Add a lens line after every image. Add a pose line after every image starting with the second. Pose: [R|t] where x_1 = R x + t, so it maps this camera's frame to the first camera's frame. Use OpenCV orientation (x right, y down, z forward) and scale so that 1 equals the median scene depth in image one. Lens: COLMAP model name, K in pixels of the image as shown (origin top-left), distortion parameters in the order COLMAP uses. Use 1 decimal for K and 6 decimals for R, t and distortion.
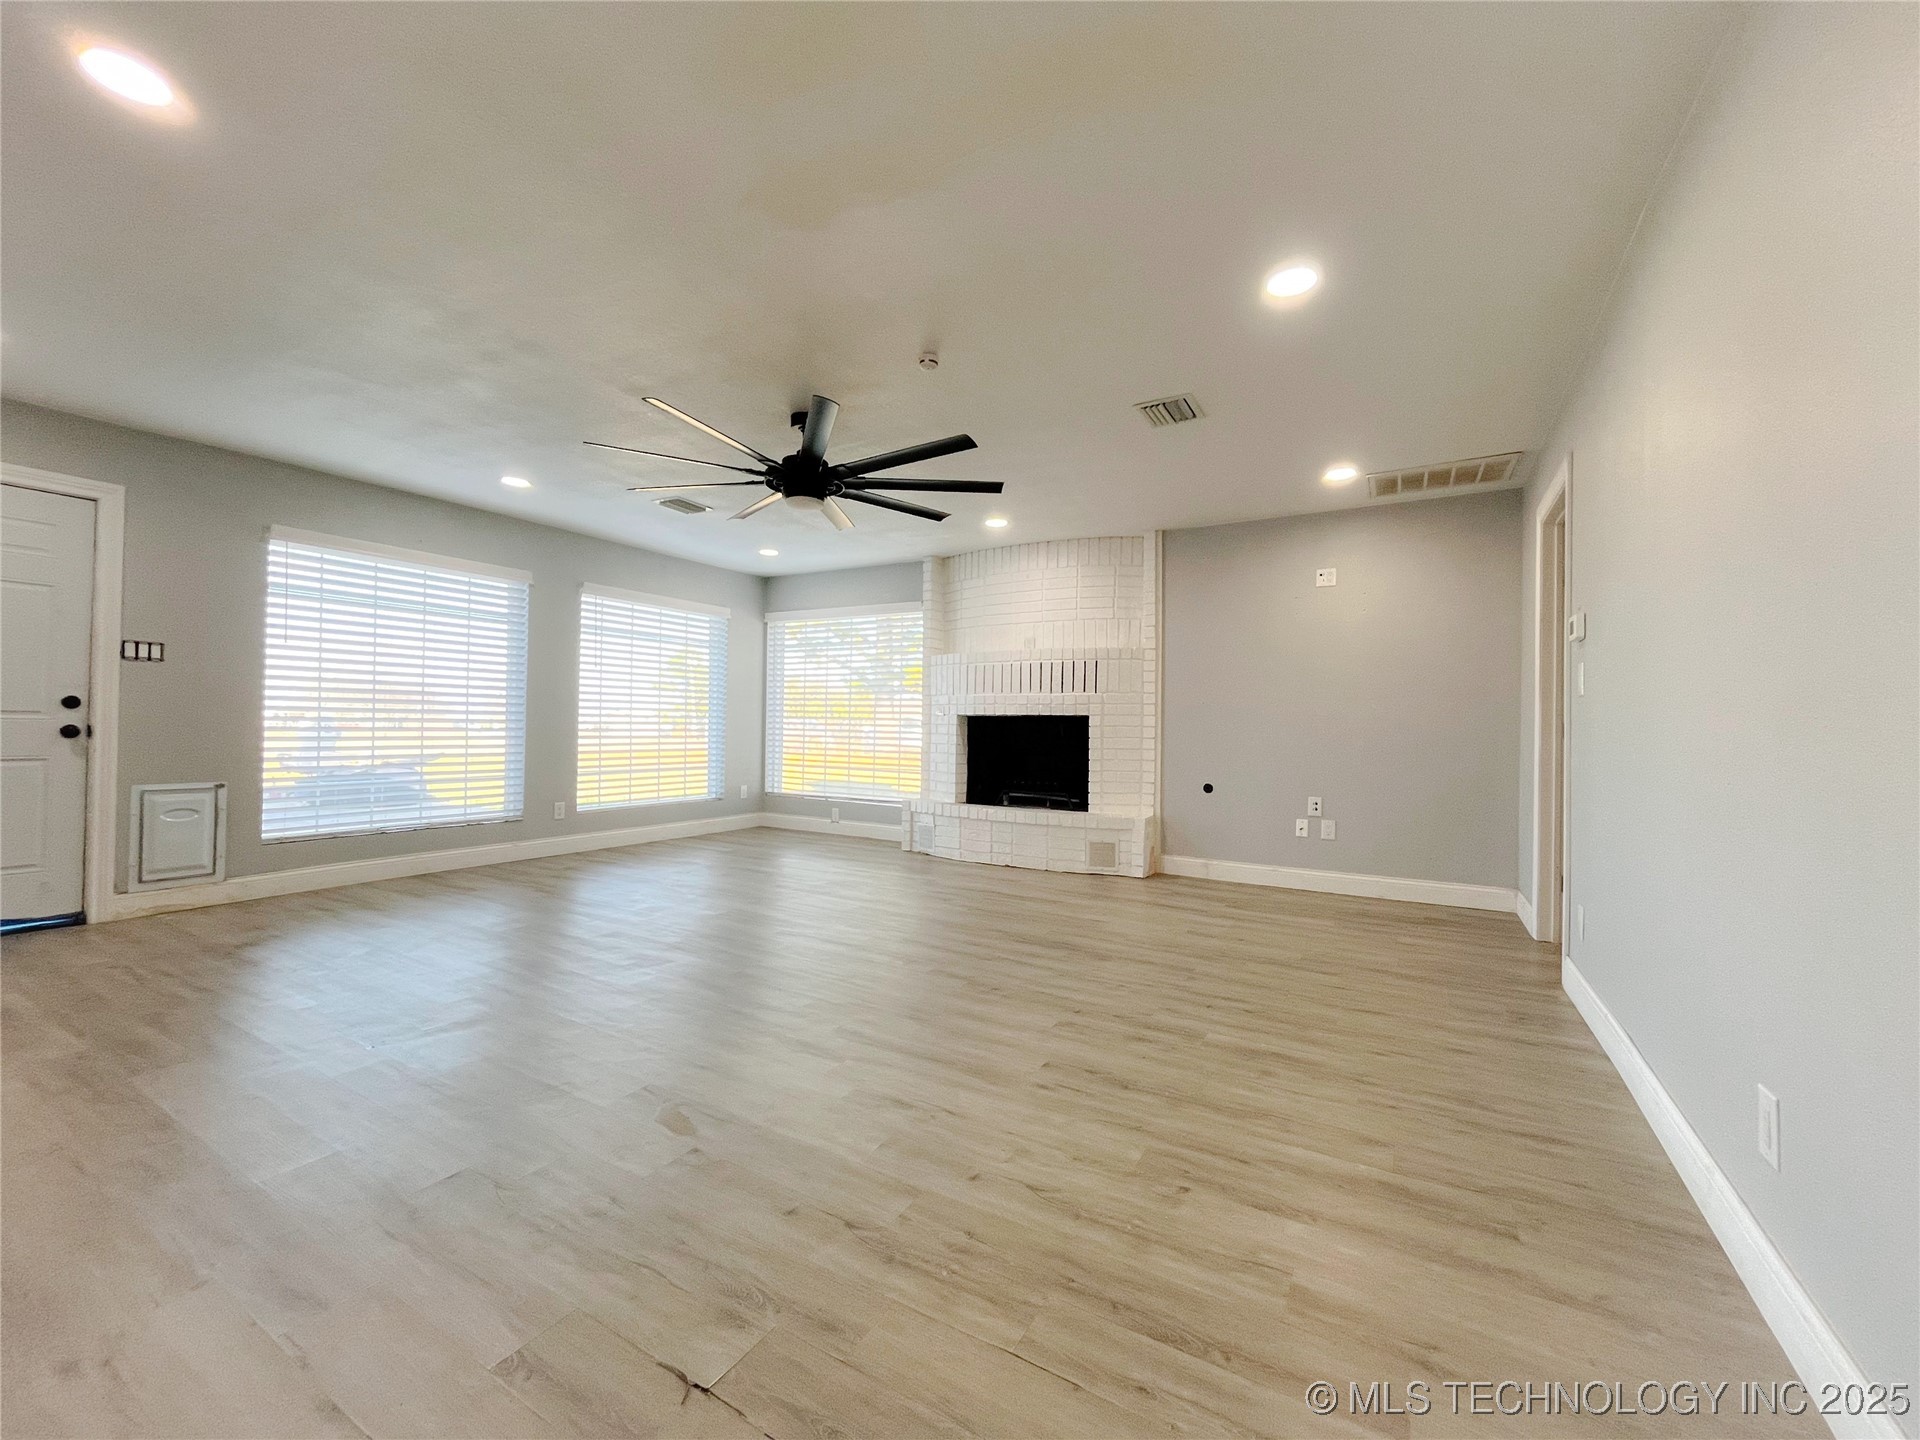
lens RADIAL K [[771.2, 0, 950.6], [0, 771.2, 716.8], [0, 0, 1]] dist [-0.002942, -0.000164]
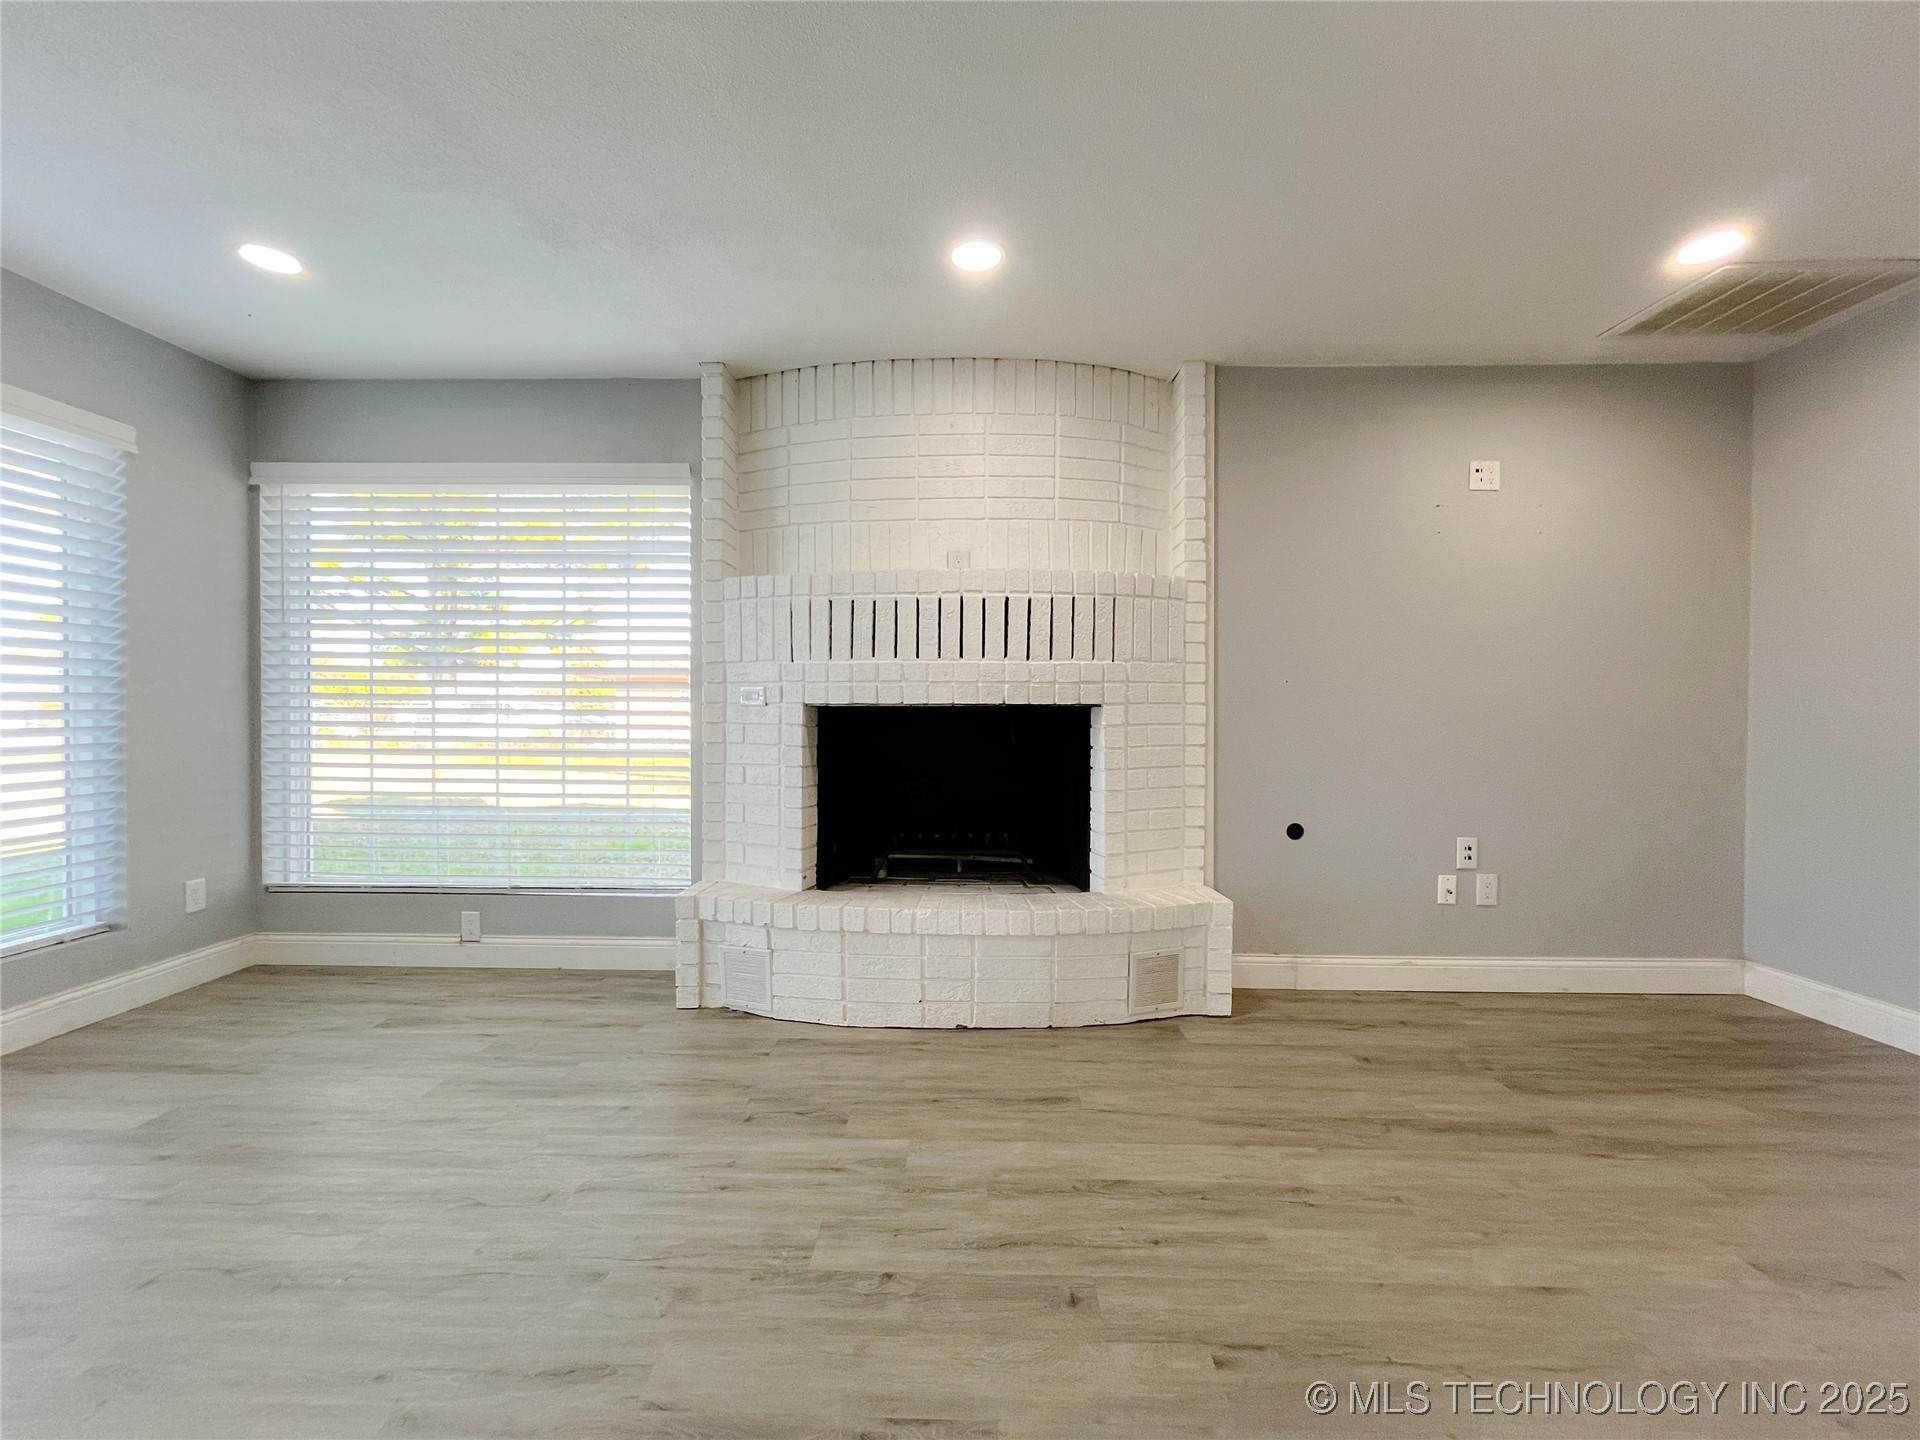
lens RADIAL K [[771.2, 0, 957.5], [0, 771.2, 718.0], [0, 0, 1]] dist [-0.002942, -0.000164]
pose [[0.869304, -0.016093, 0.494016, -0.149351], [0.002525, 0.999601, 0.028120, -0.007079], [-0.494271, -0.023197, 0.868998, 0.572831]]
